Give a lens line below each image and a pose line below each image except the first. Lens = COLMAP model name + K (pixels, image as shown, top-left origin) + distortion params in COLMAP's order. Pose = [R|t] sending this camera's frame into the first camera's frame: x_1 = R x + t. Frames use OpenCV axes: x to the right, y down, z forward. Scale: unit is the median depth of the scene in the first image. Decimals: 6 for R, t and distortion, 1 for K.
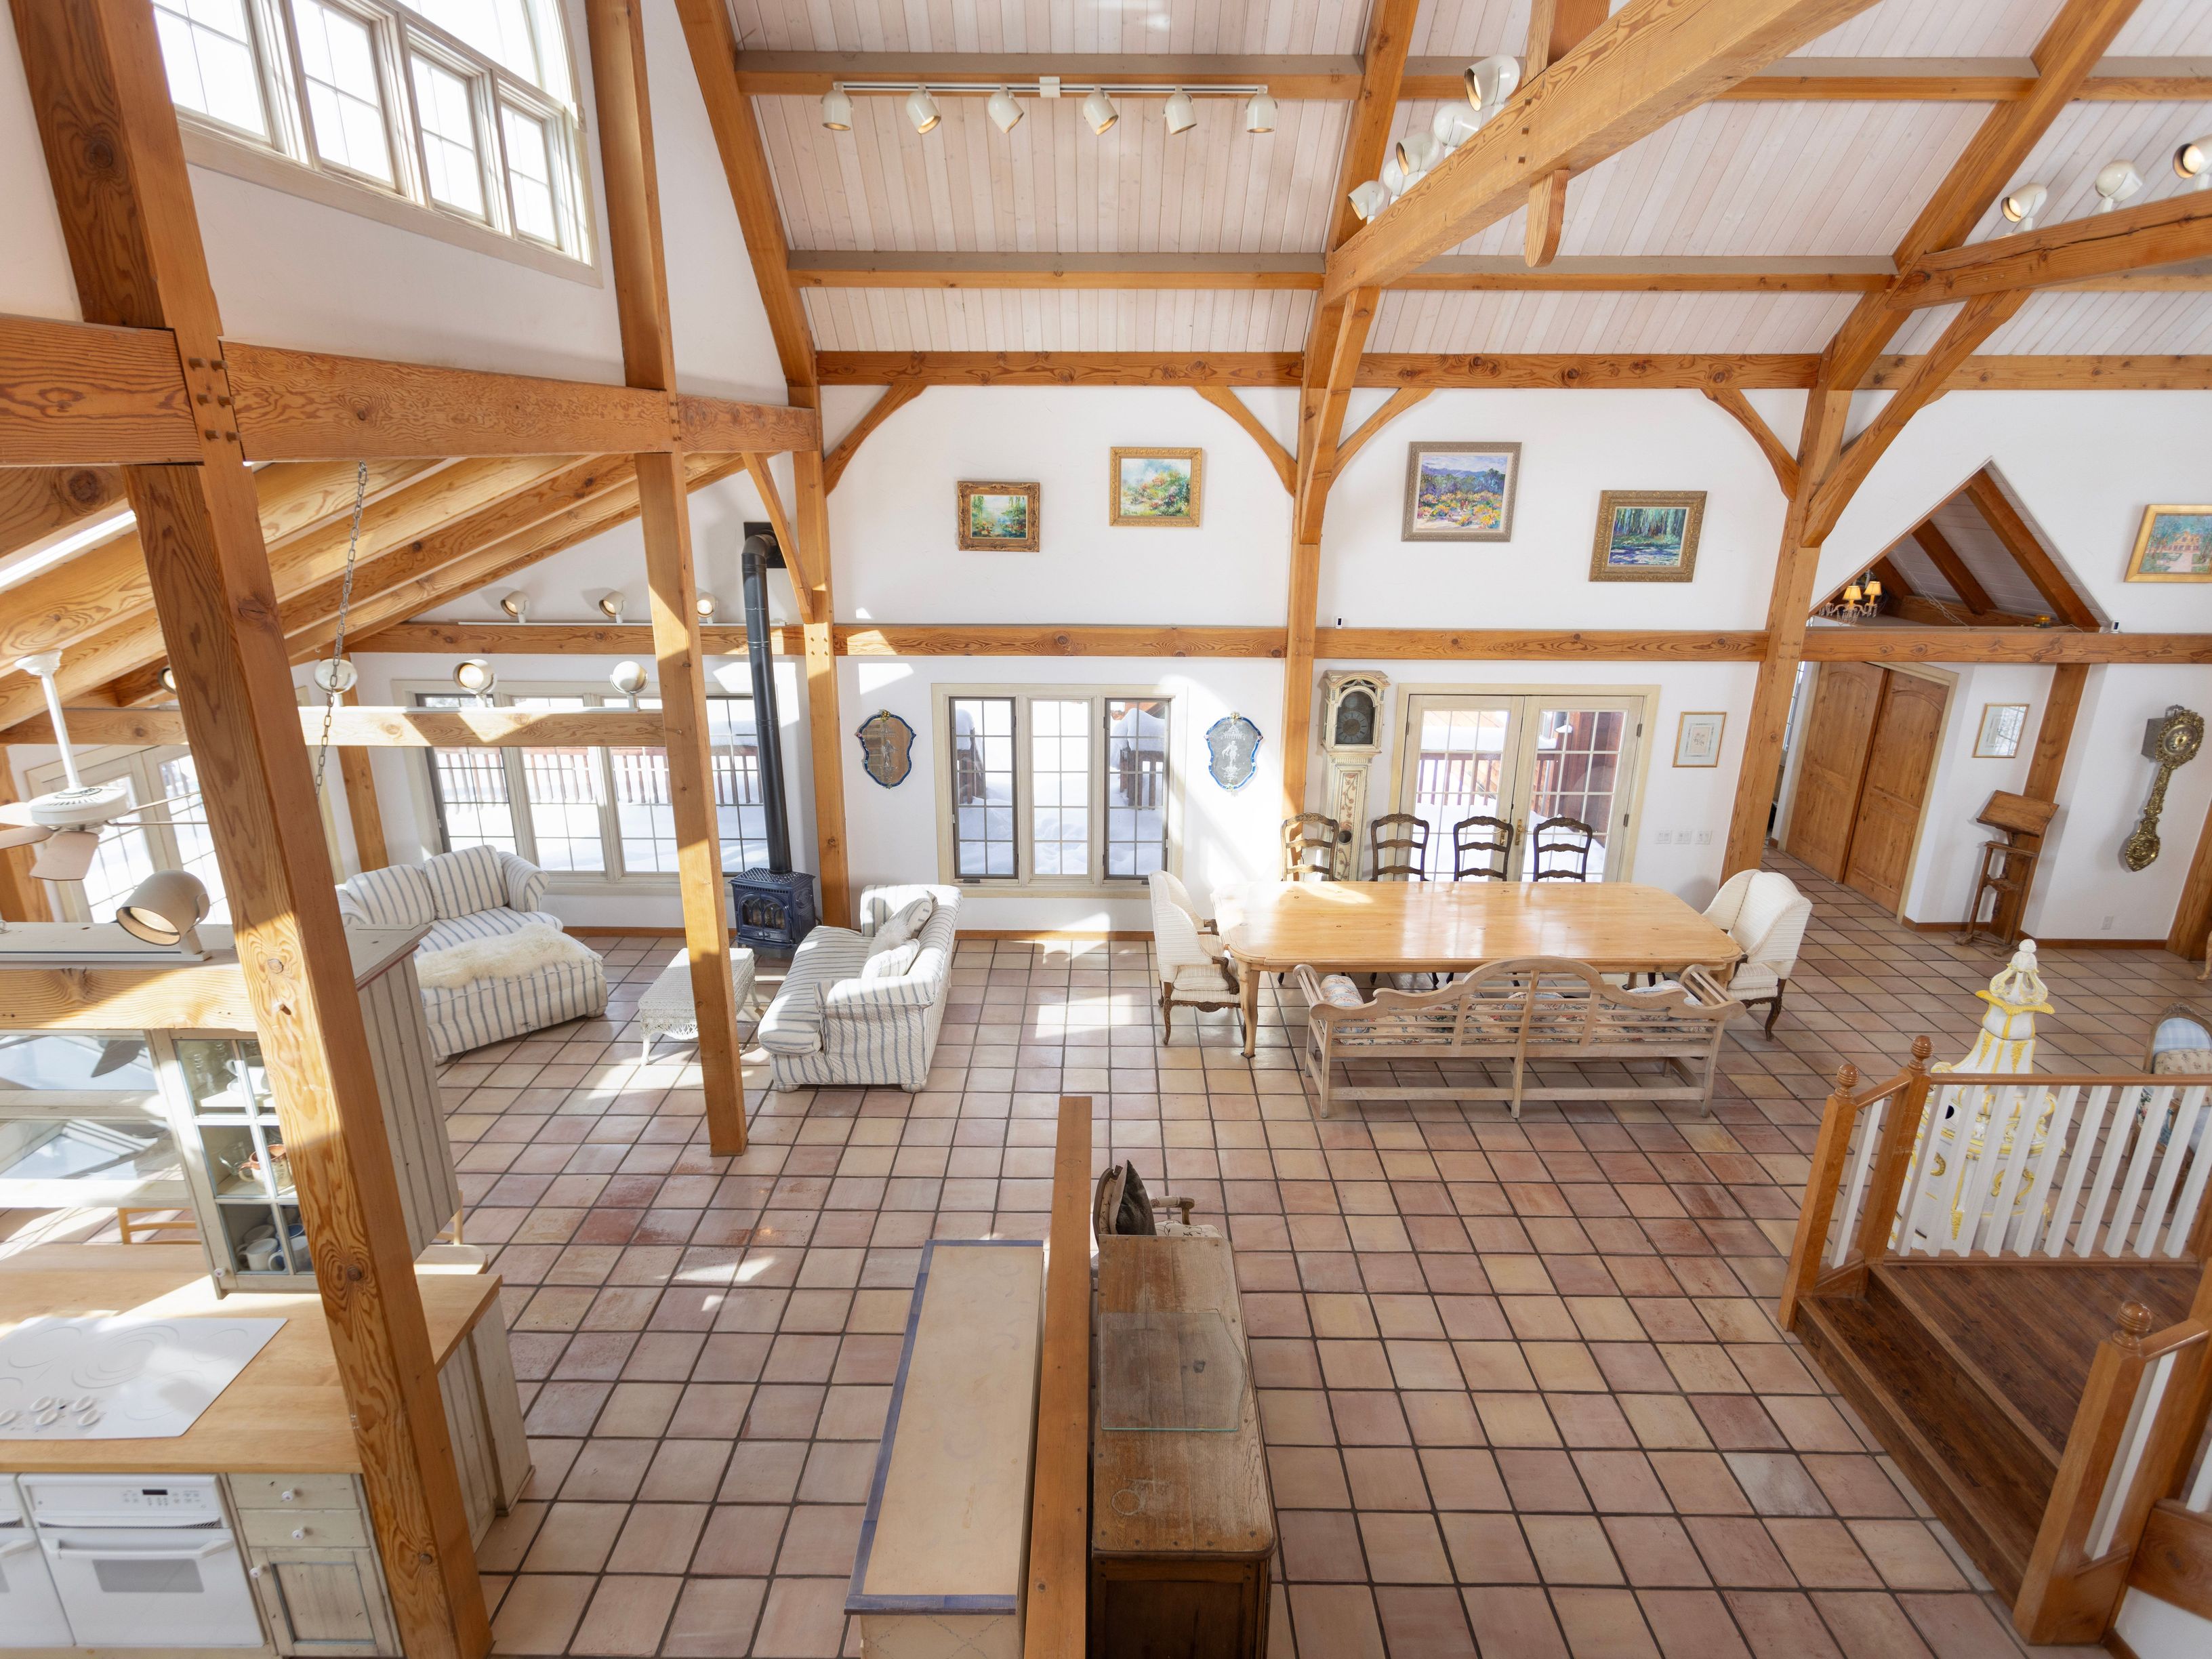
lens RADIAL K [[1190.8, 0, 1103.3], [0, 1190.8, 832.3], [0, 0, 1]] dist [0.001371, -0.000635]
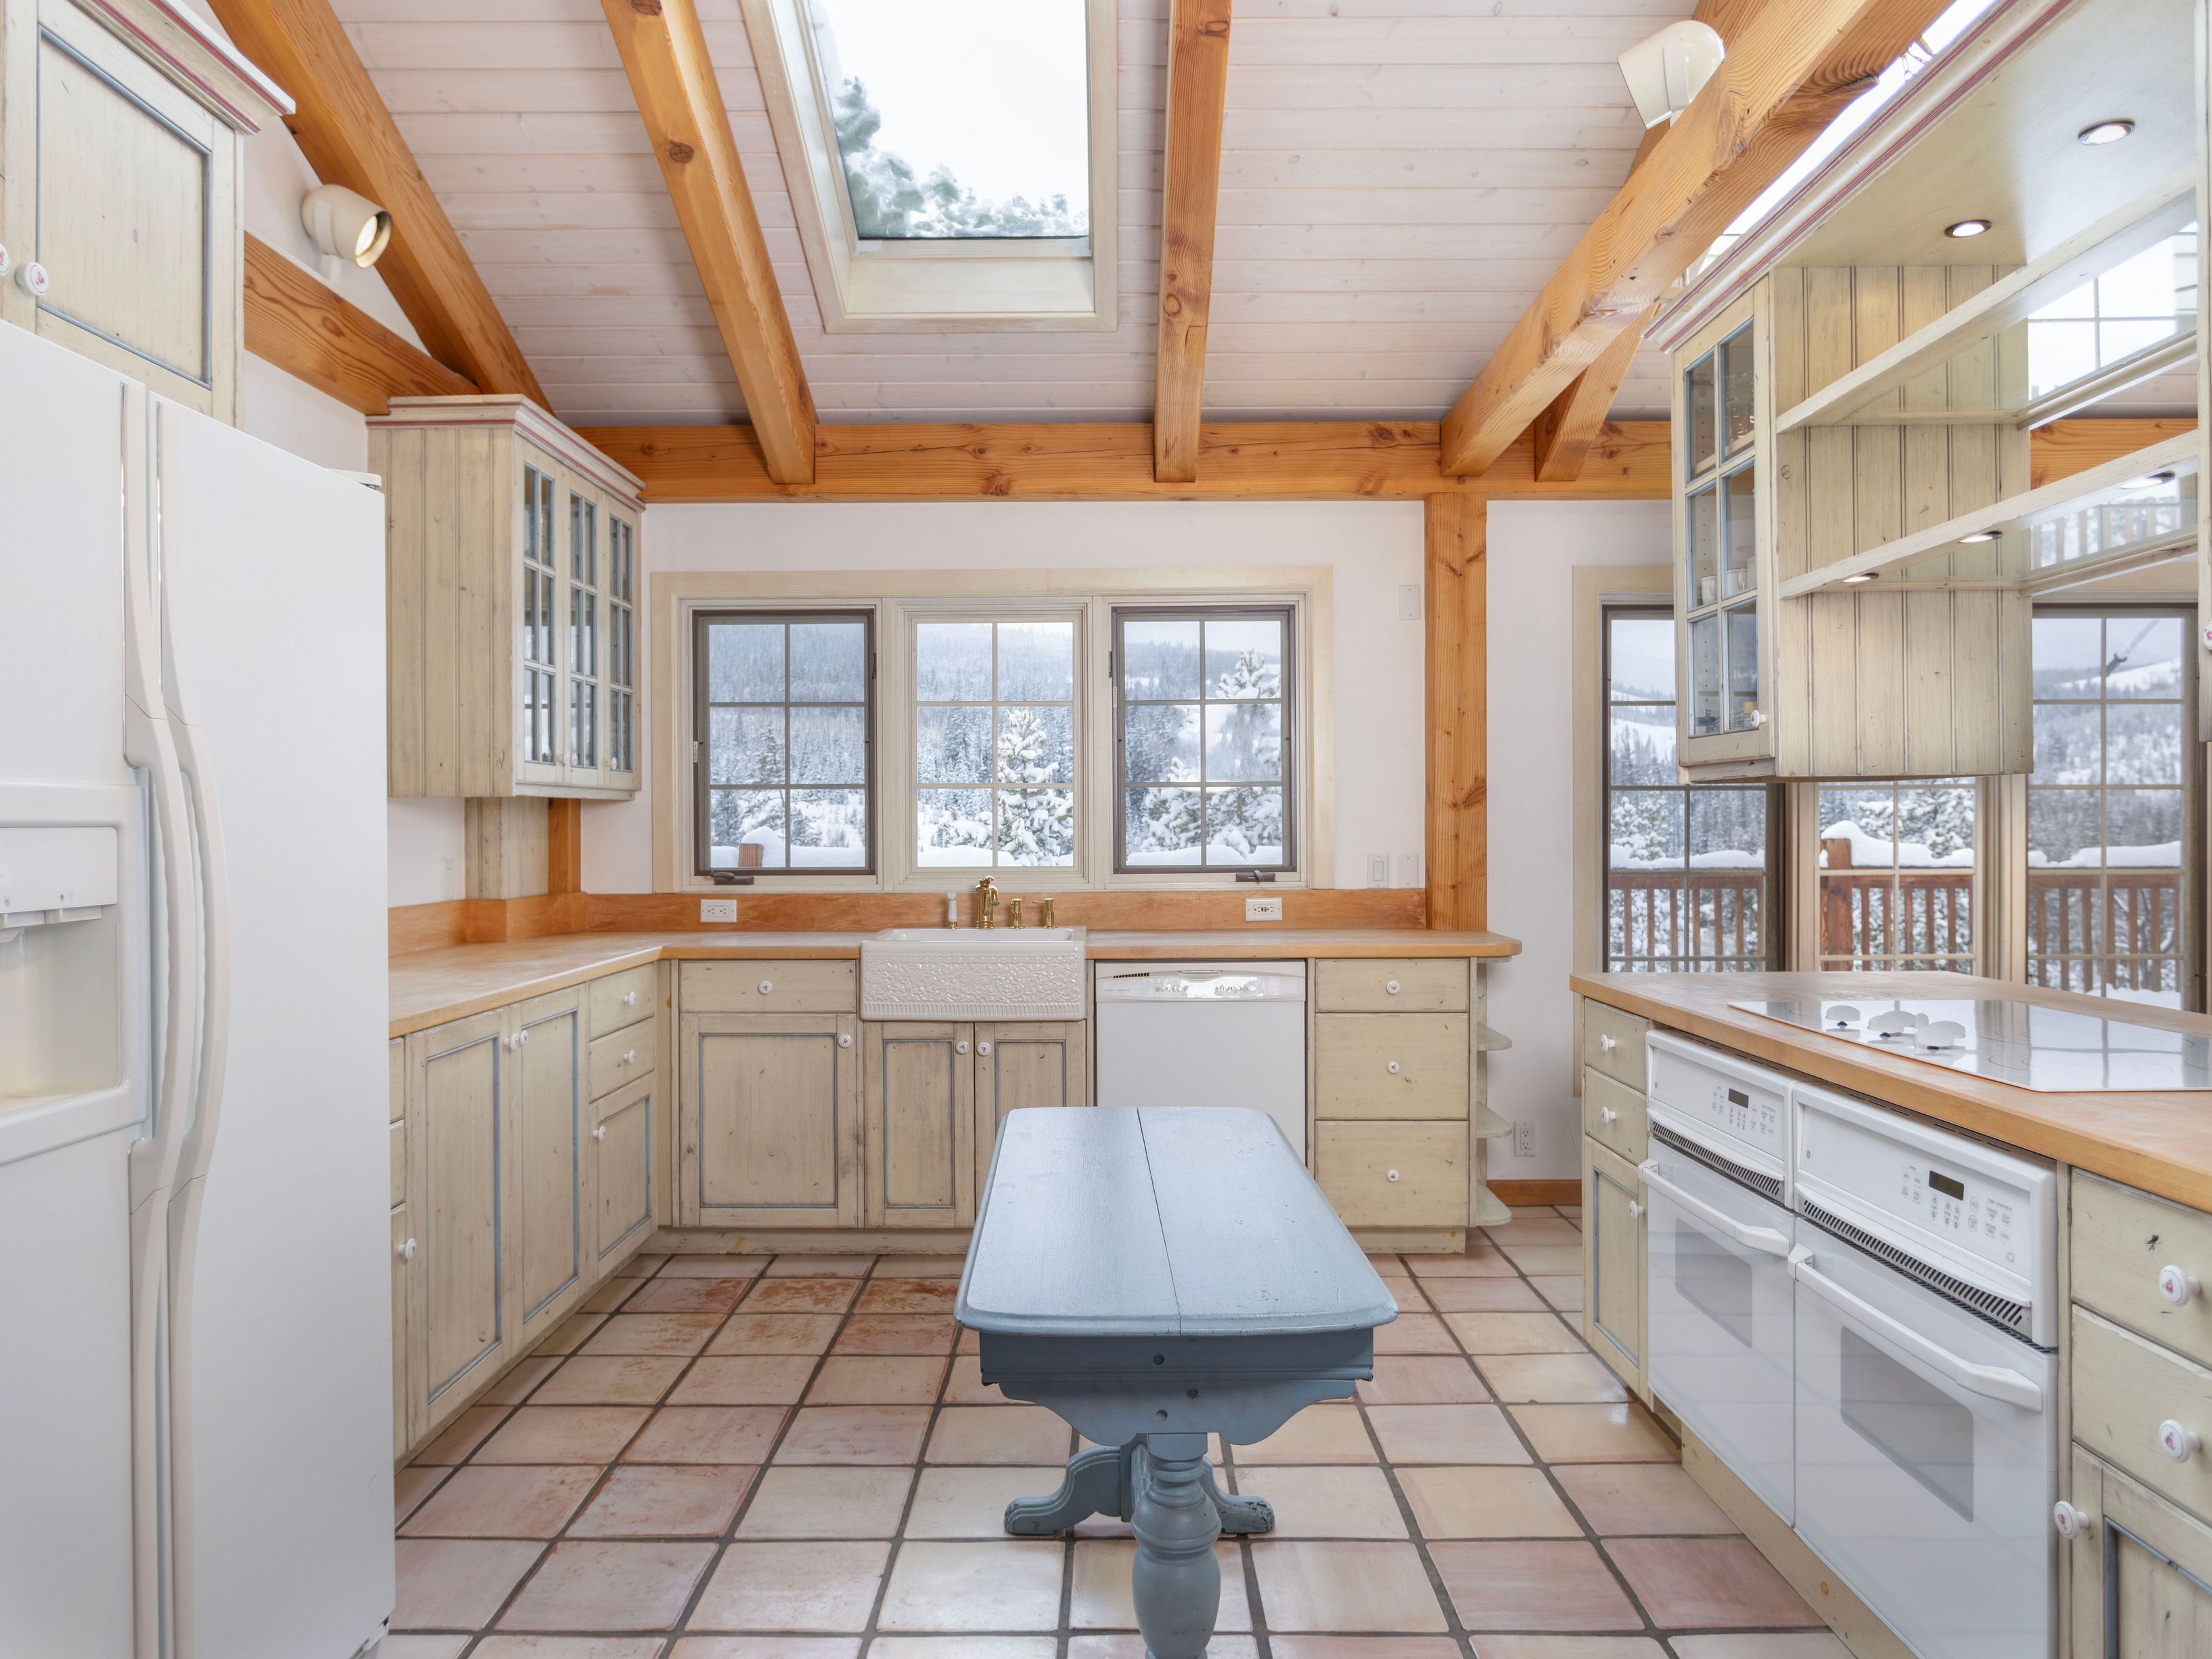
lens RADIAL K [[1468.9, 0, 1103.0], [0, 1468.9, 828.0], [0, 0, 1]] dist [-0.022611, -0.000925]
pose [[-0.007581, -0.005705, -0.999955, -0.142572], [-0.307361, 0.951588, -0.003099, 0.263131], [0.951563, 0.307323, -0.008968, 0.342778]]
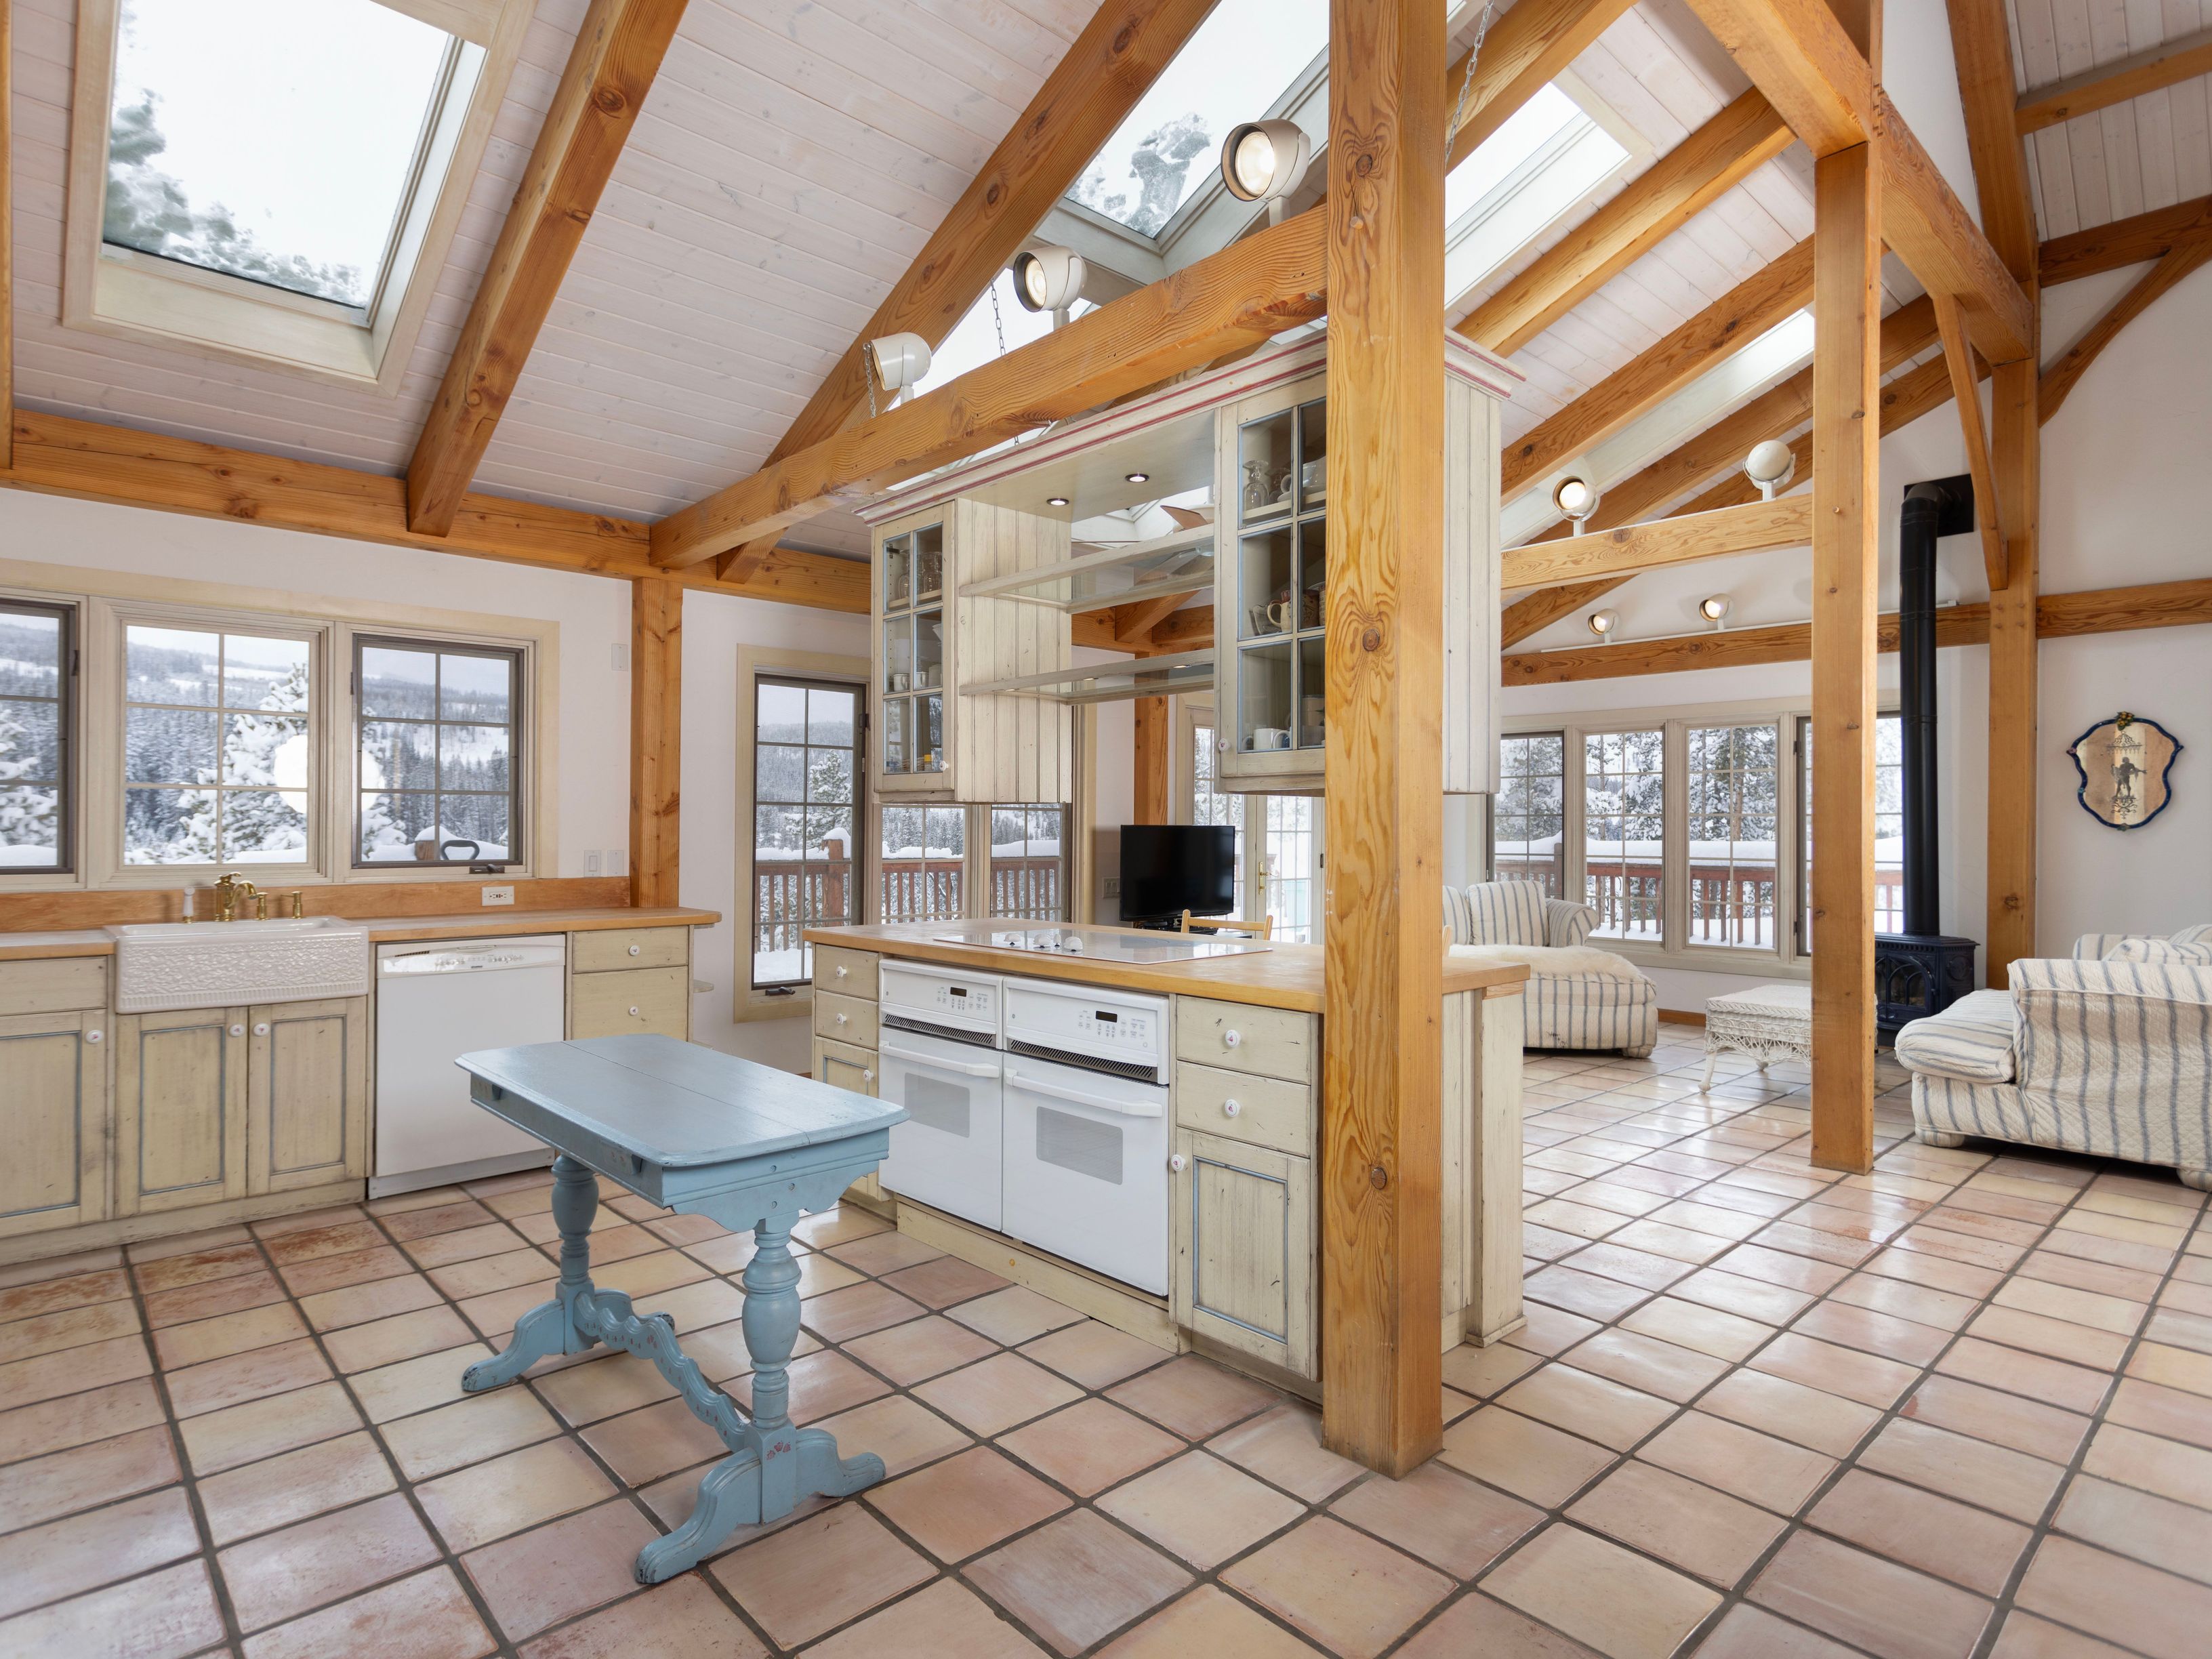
lens RADIAL K [[1190.8, 0, 1085.1], [0, 1190.8, 830.3], [0, 0, 1]] dist [0.001371, -0.000635]
pose [[0.676791, -0.003763, -0.736166, -0.105239], [-0.229119, 0.949246, -0.215492, 0.305097], [0.699613, 0.314513, 0.641578, 0.215808]]
